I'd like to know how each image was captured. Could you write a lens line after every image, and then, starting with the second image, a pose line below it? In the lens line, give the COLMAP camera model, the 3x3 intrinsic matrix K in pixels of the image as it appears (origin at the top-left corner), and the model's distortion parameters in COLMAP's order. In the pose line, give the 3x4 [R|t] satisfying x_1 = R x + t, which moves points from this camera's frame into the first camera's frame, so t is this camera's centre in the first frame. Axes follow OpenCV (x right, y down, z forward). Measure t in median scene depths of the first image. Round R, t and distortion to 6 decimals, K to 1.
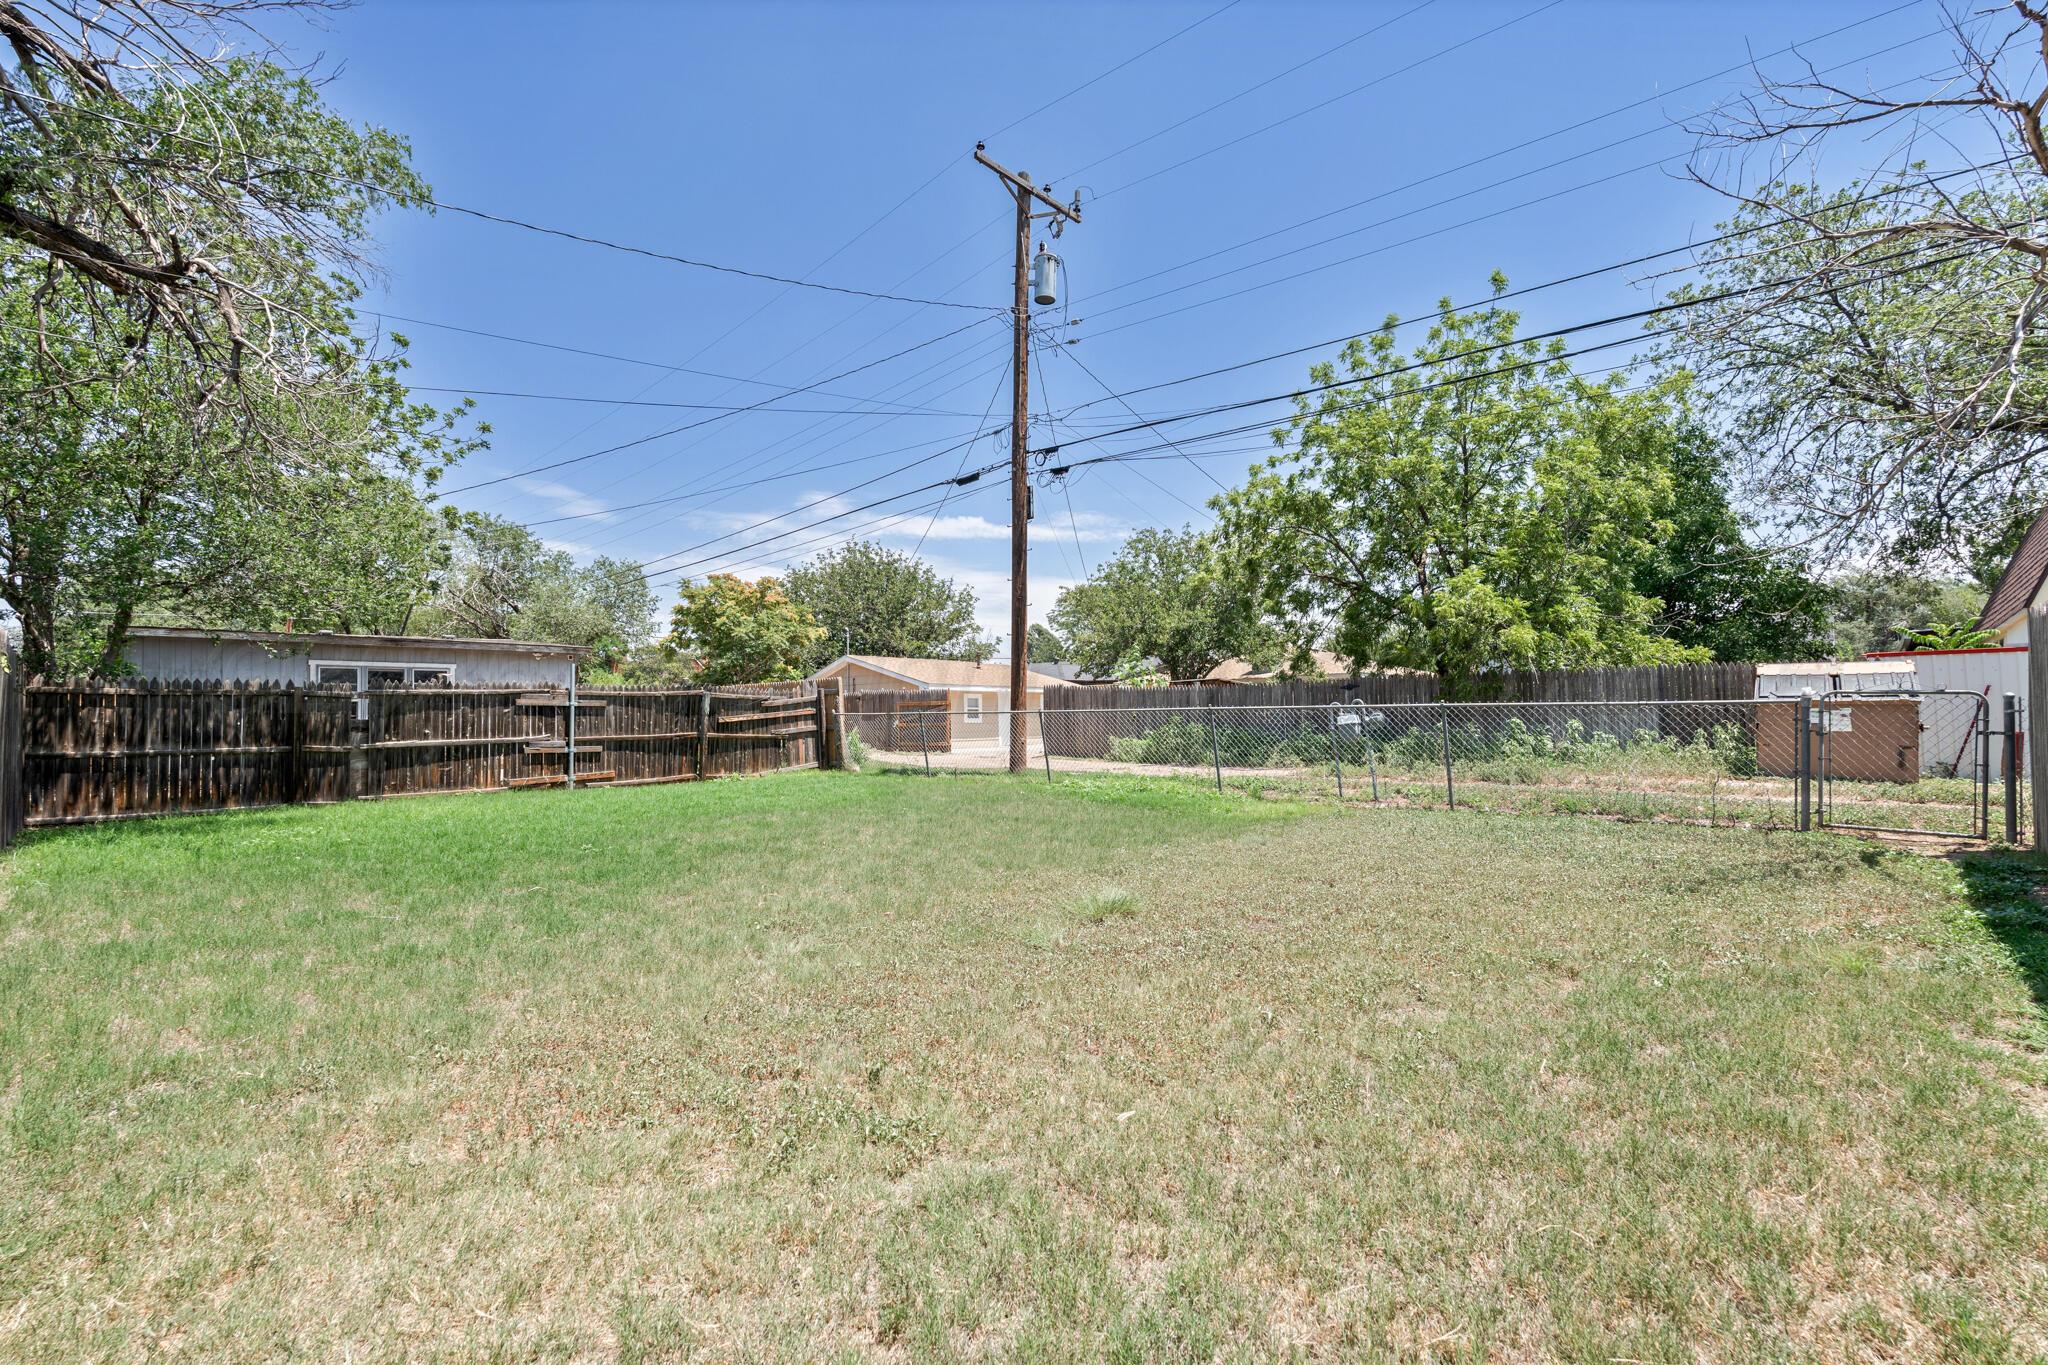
lens RADIAL K [[973.5, 0, 1010.1], [0, 973.5, 693.6], [0, 0, 1]] dist [-0.000143, 0.001124]
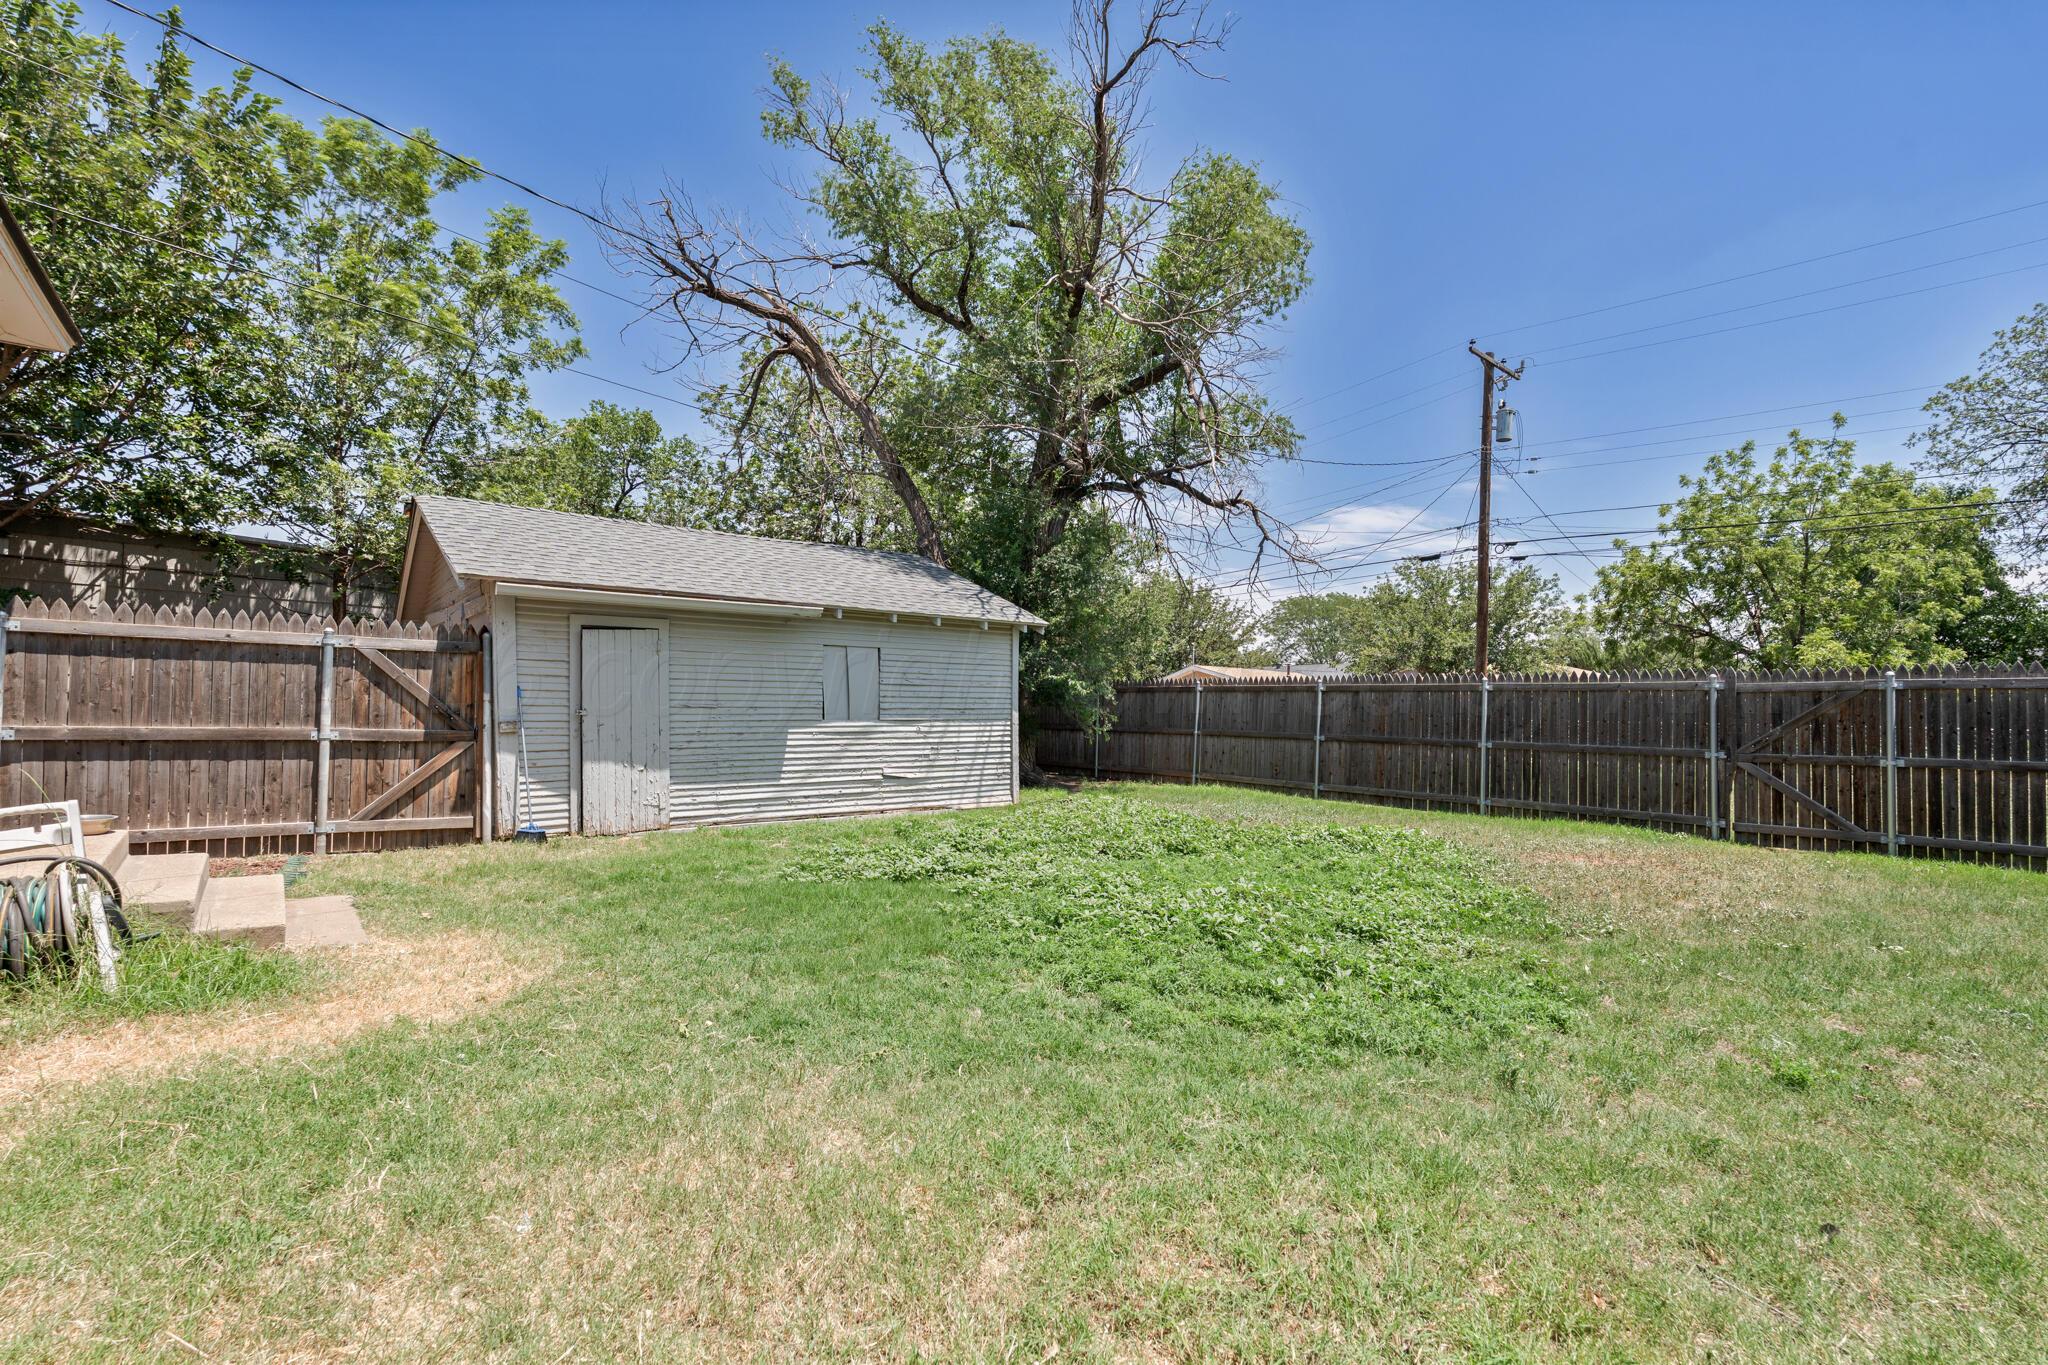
lens RADIAL K [[973.5, 0, 1042.5], [0, 973.5, 692.9], [0, 0, 1]] dist [-0.000143, 0.001124]
pose [[0.993414, 0.020370, -0.112751, -0.459264], [-0.020722, 0.999783, -0.001953, -0.008011], [0.112687, 0.004276, 0.993621, -0.502665]]
